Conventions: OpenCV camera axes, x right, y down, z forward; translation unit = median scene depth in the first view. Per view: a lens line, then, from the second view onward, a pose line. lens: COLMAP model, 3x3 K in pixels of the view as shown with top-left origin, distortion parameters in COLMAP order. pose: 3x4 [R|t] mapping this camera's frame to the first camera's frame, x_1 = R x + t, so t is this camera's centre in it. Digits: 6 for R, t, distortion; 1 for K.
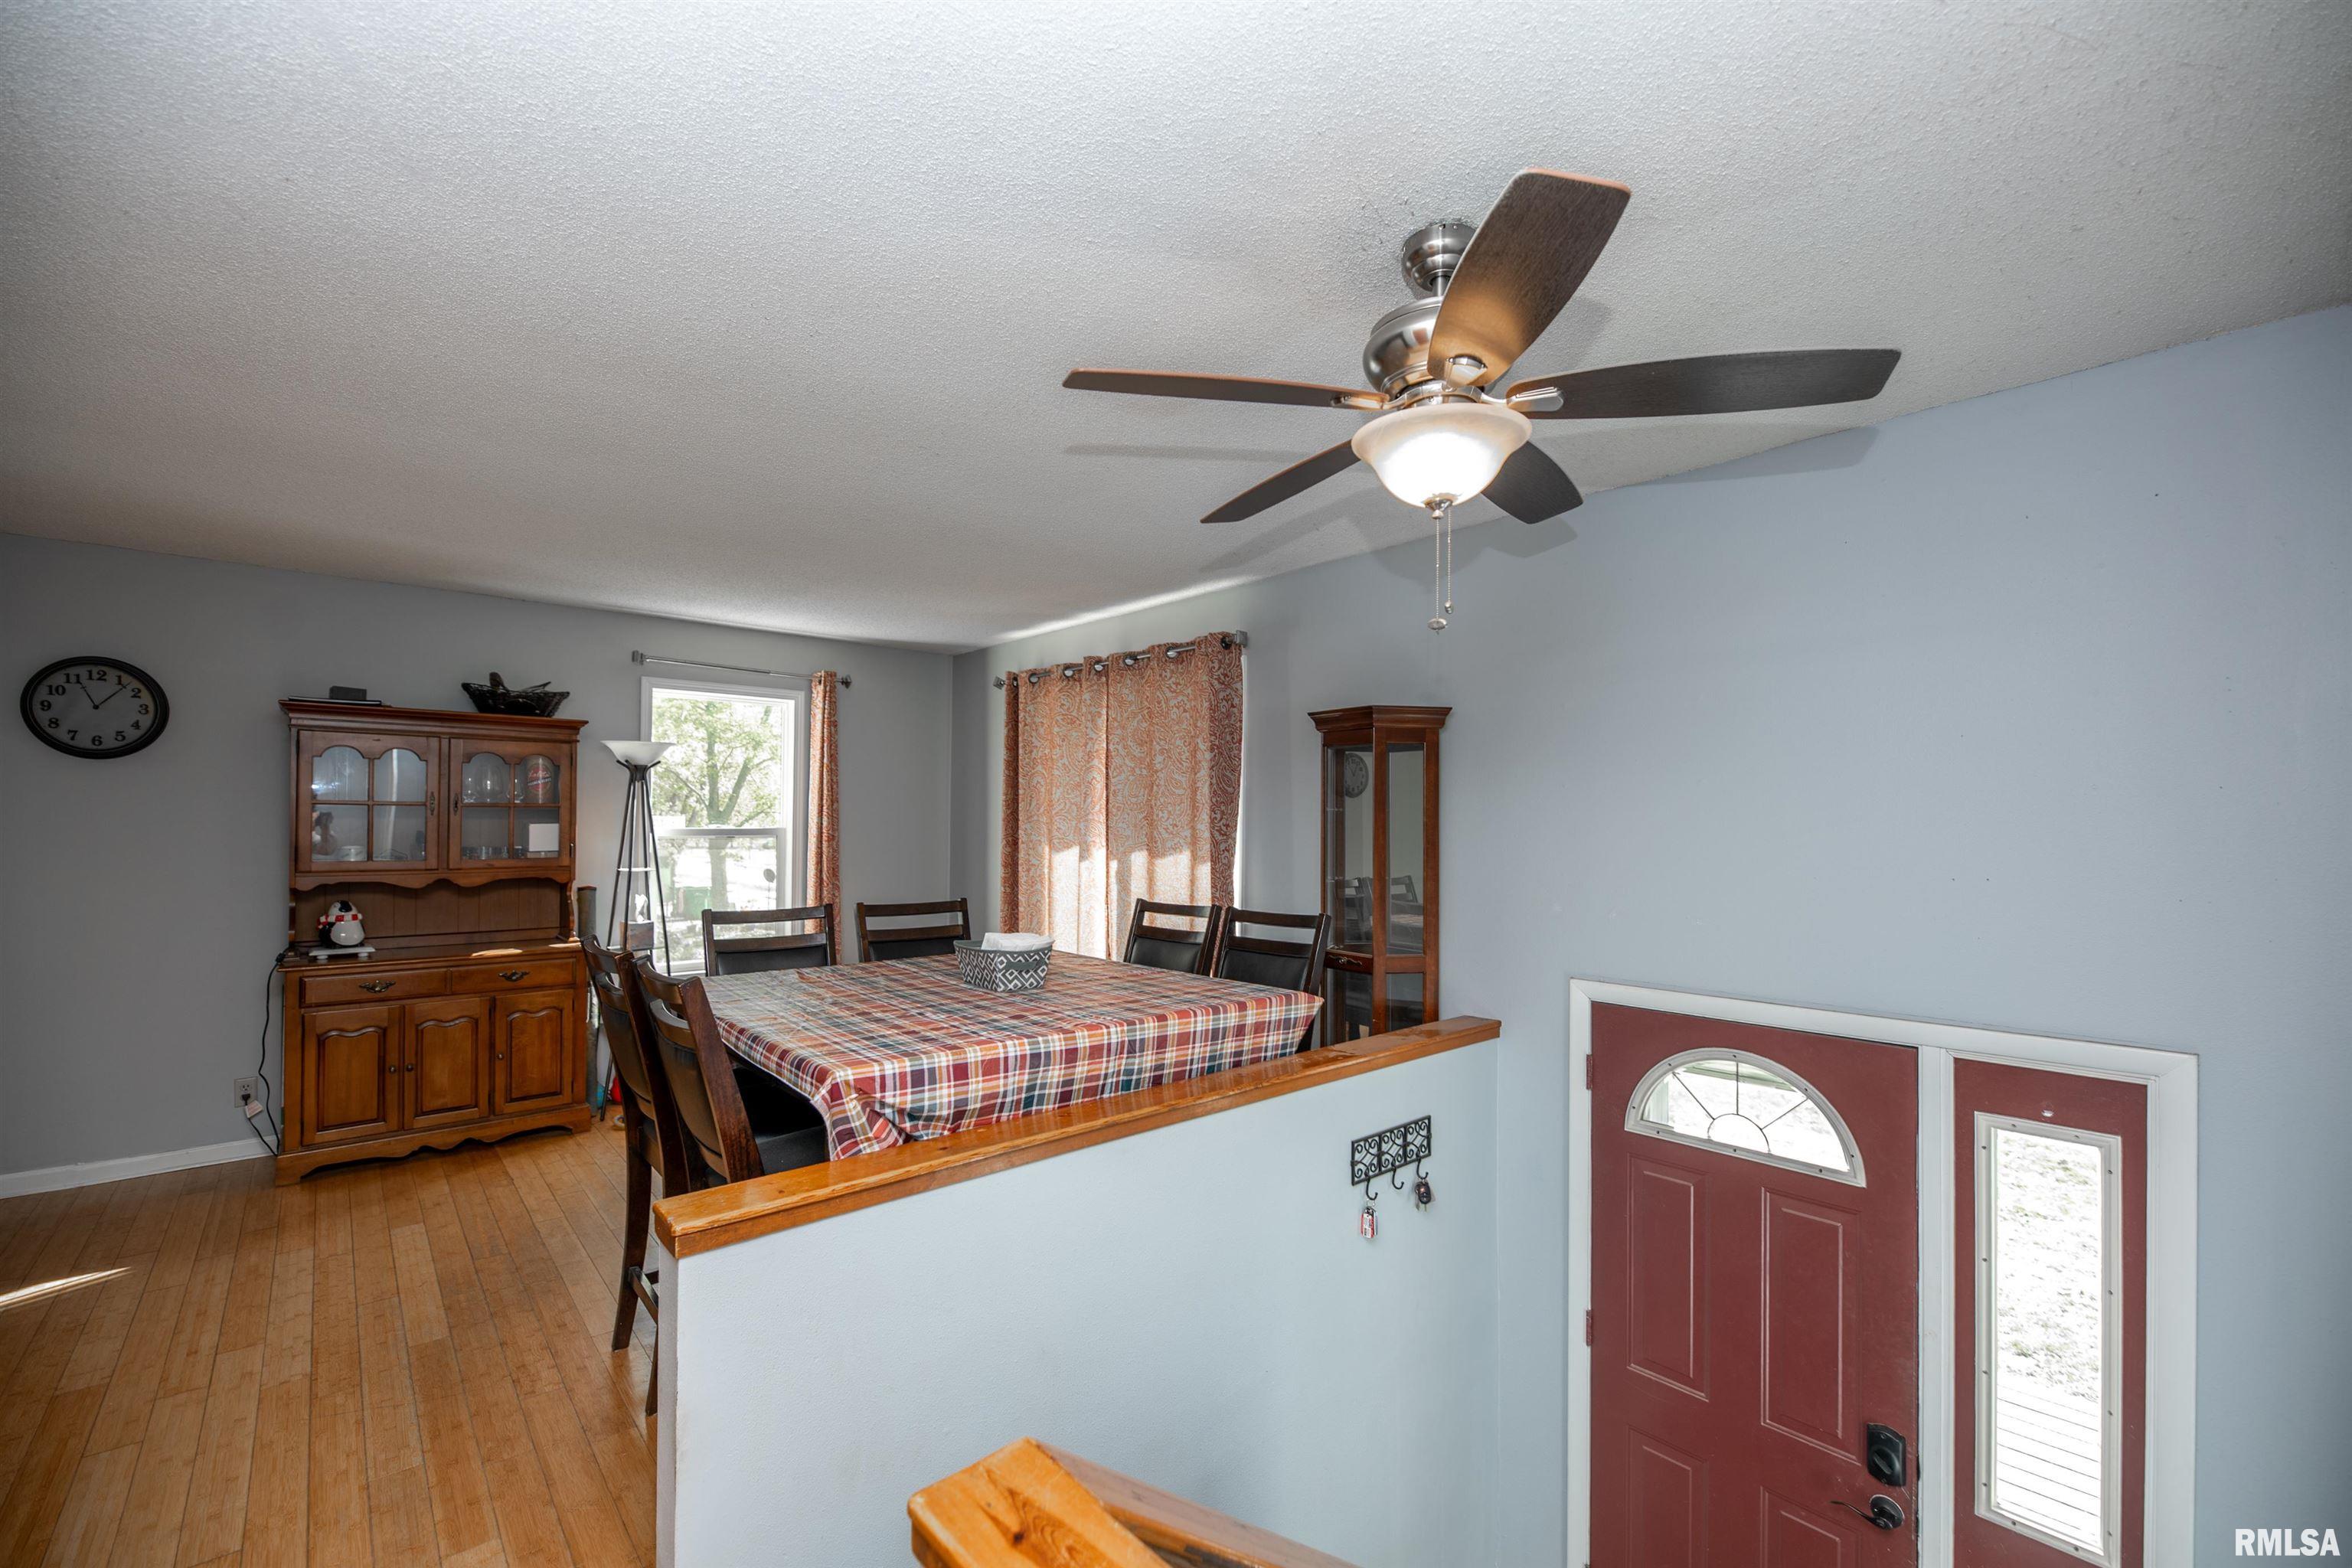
lens RADIAL K [[964.9, 0, 1148.4], [0, 964.9, 806.1], [0, 0, 1]] dist [0.001070, -0.003339]
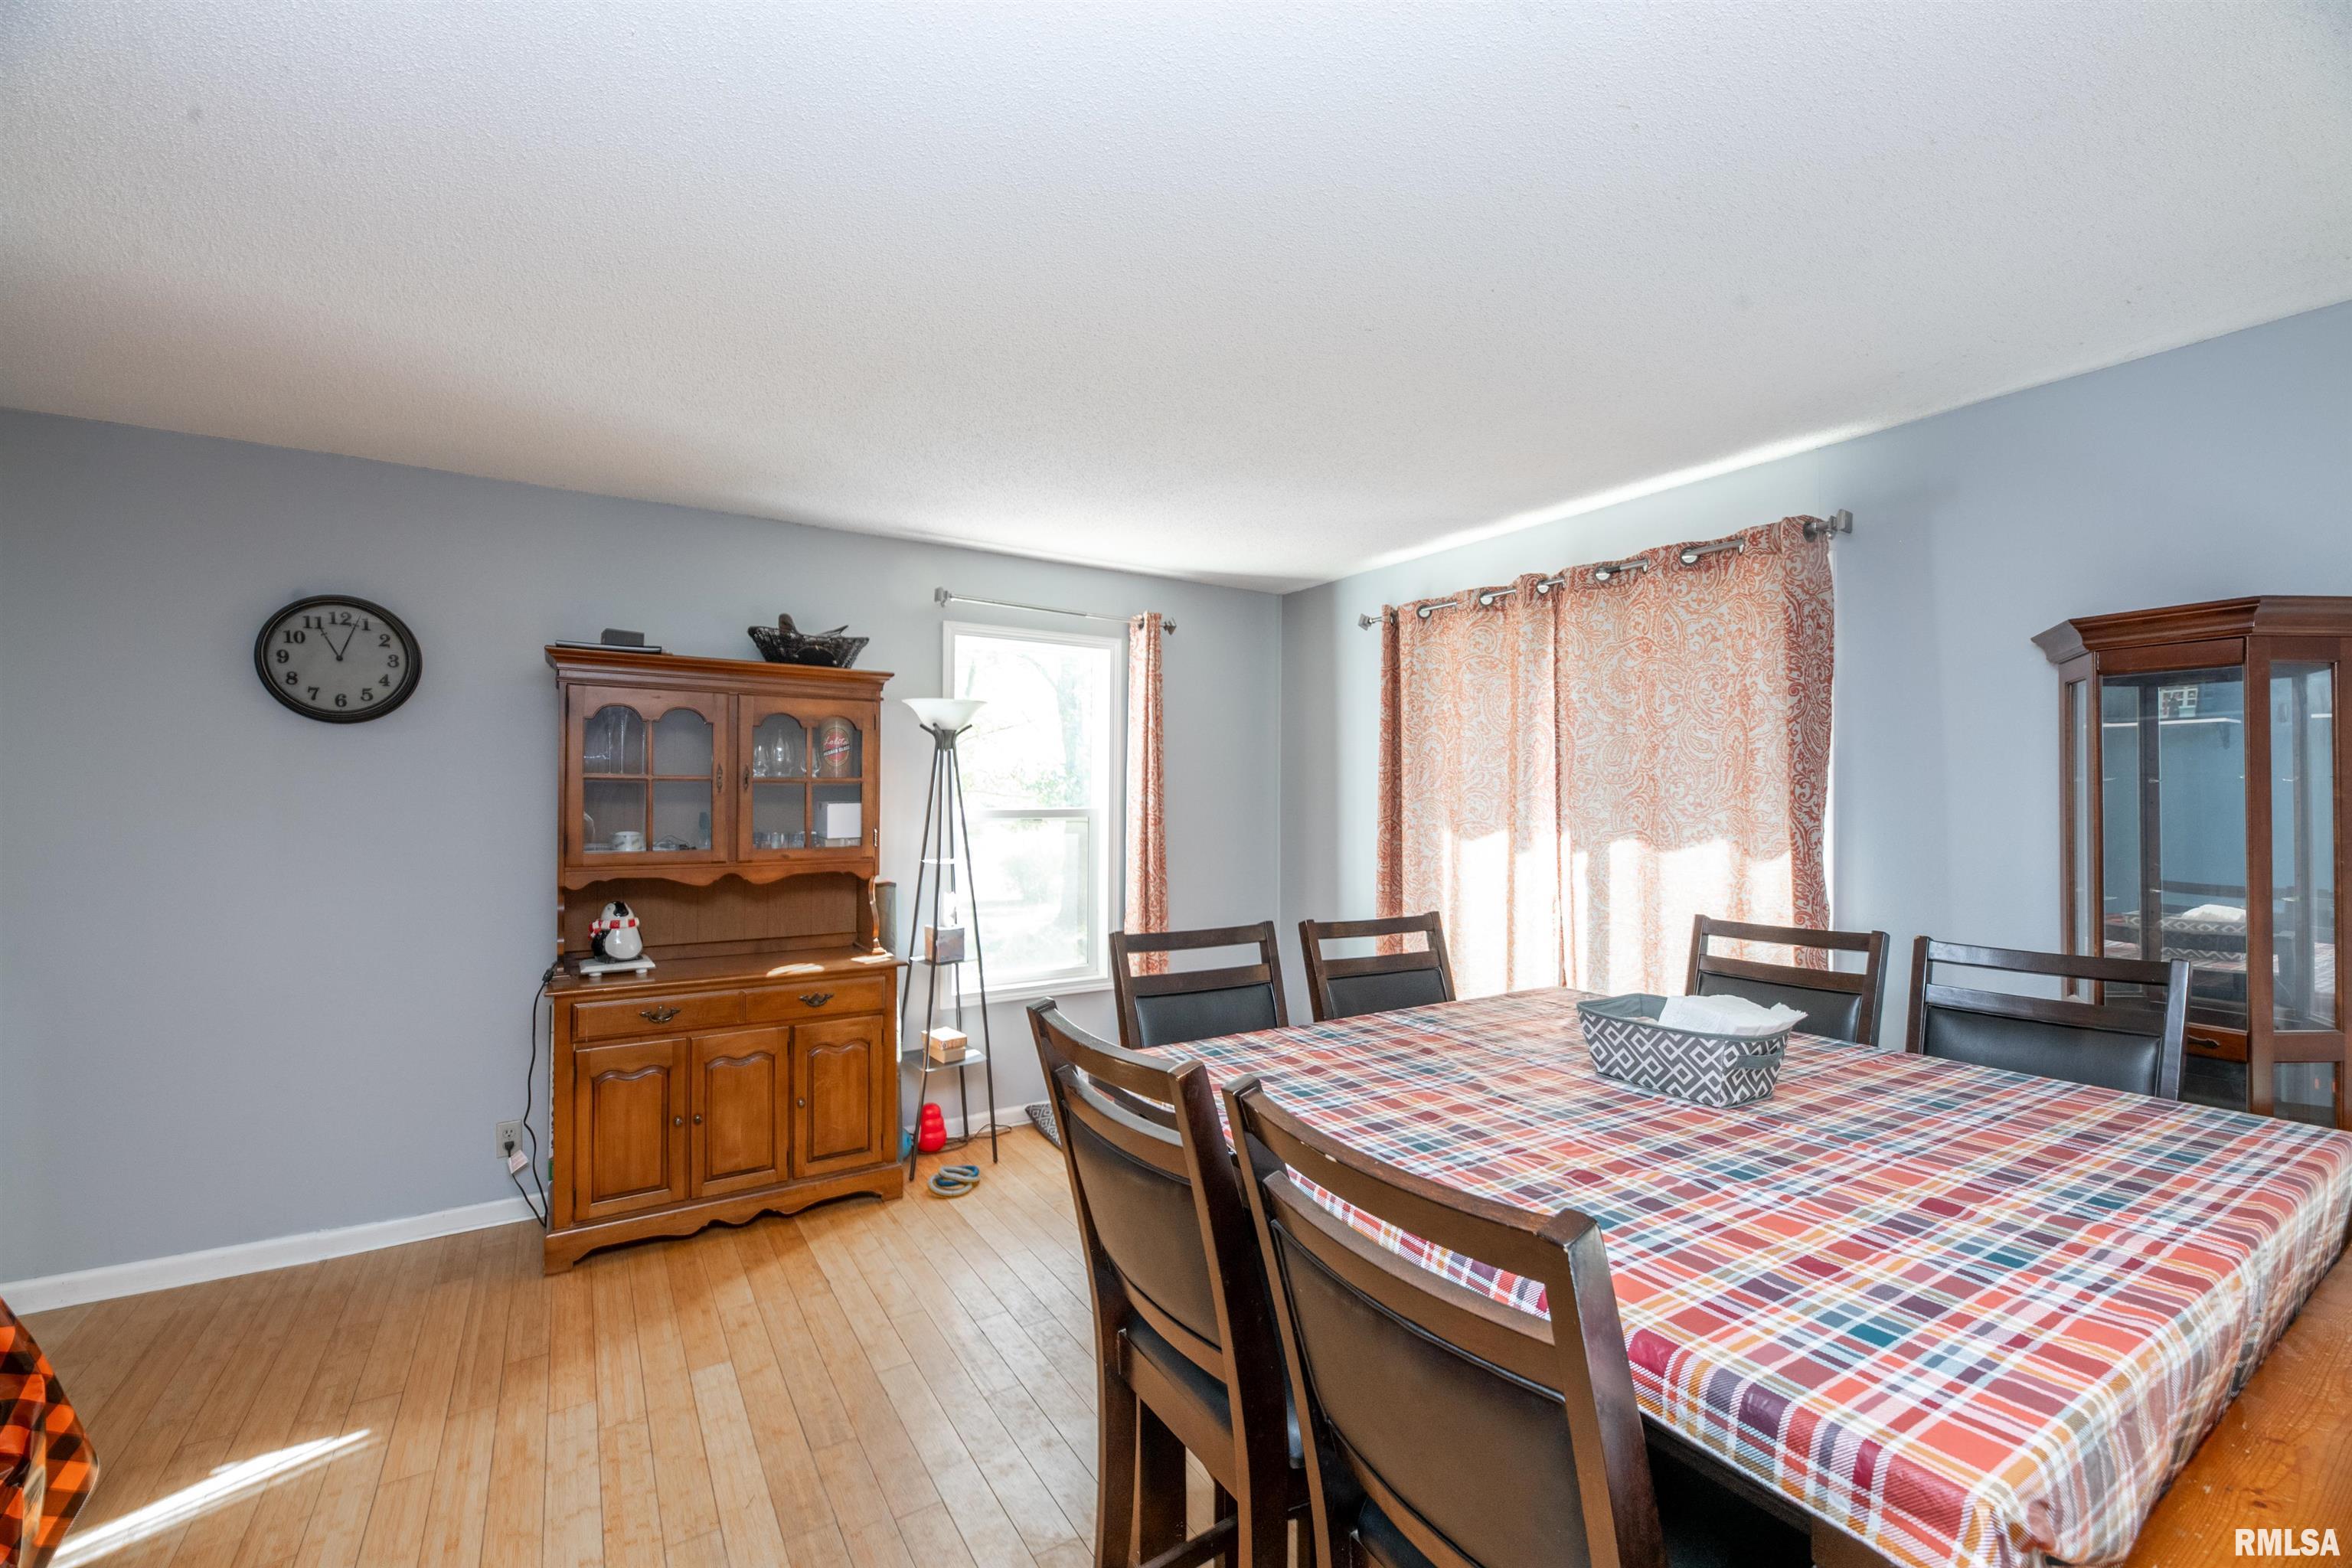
lens RADIAL K [[969.8, 0, 1176.0], [0, 969.8, 784.0], [0, 0, 1]] dist [-0.002345, -0.000619]
pose [[0.989030, -0.004284, -0.147654, -0.283245], [0.004332, 0.999991, -0.000002, 0.004013], [0.147652, -0.000638, 0.989039, 0.301141]]
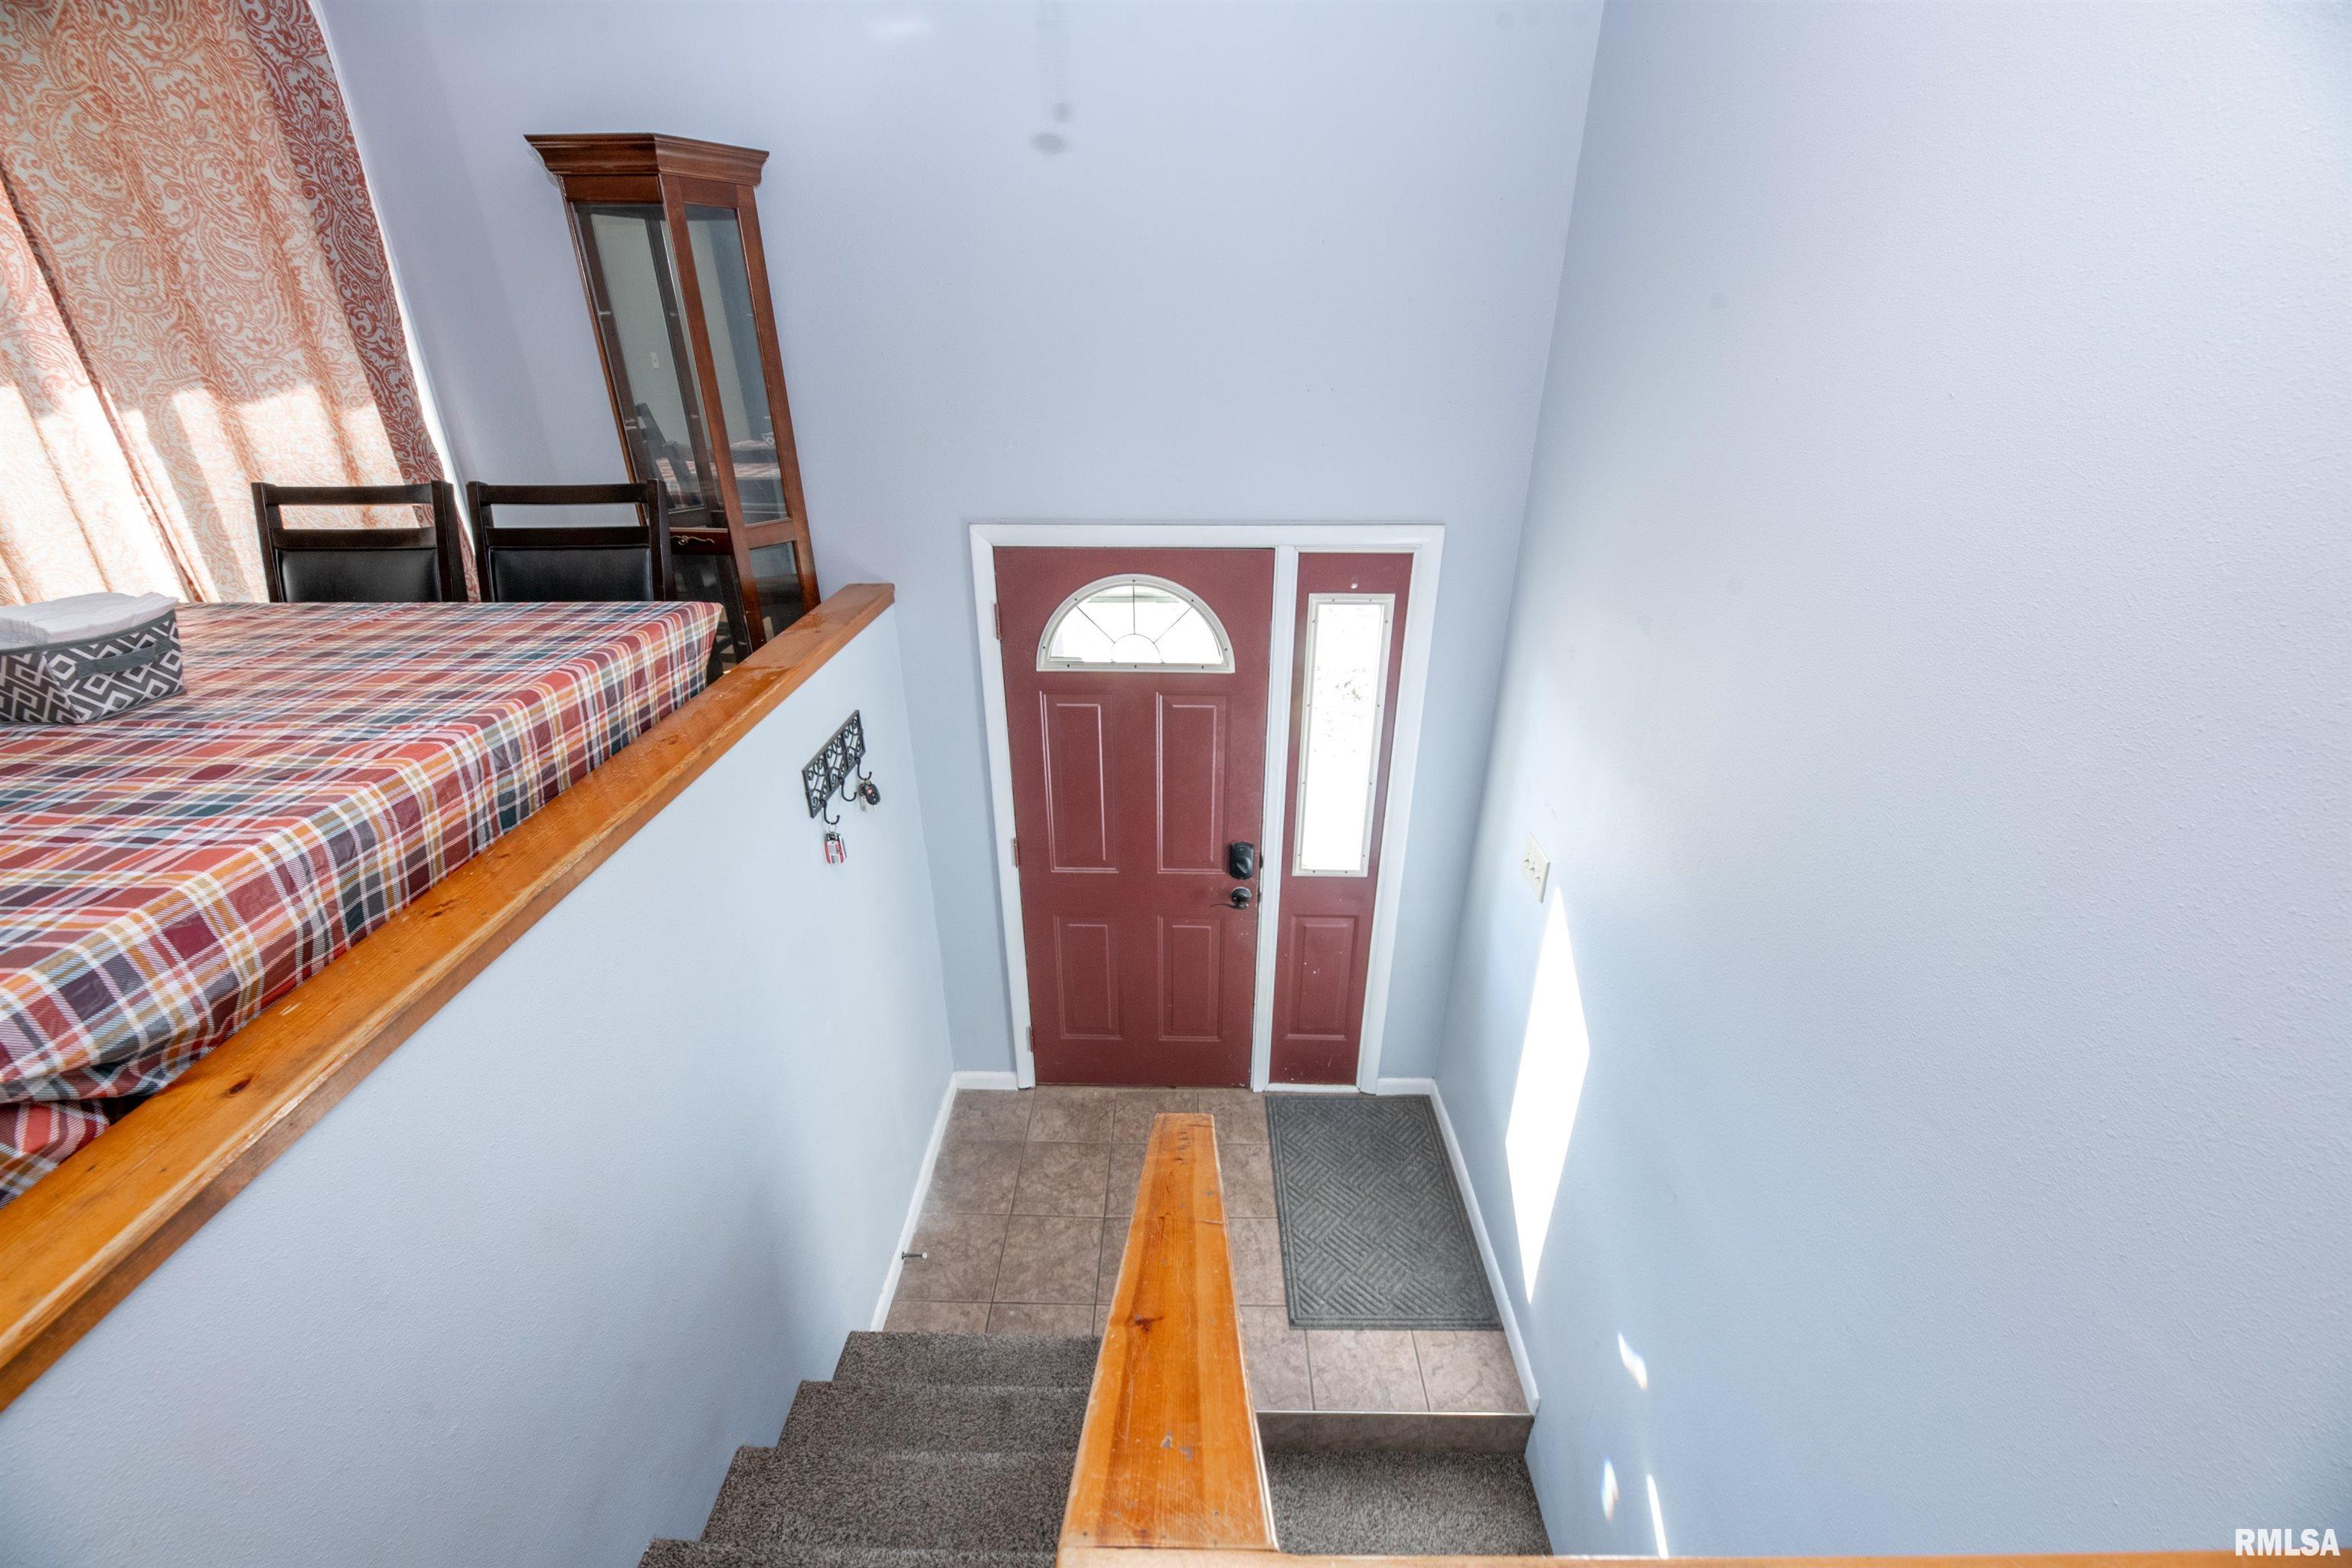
lens RADIAL K [[953.4, 0, 1189.5], [0, 953.4, 781.8], [0, 0, 1]] dist [-0.001054, -0.003036]
pose [[0.661103, -0.325743, 0.675895, -0.087324], [-0.013083, 0.895698, 0.444471, -0.003567], [-0.750181, -0.302684, 0.587887, 0.206410]]
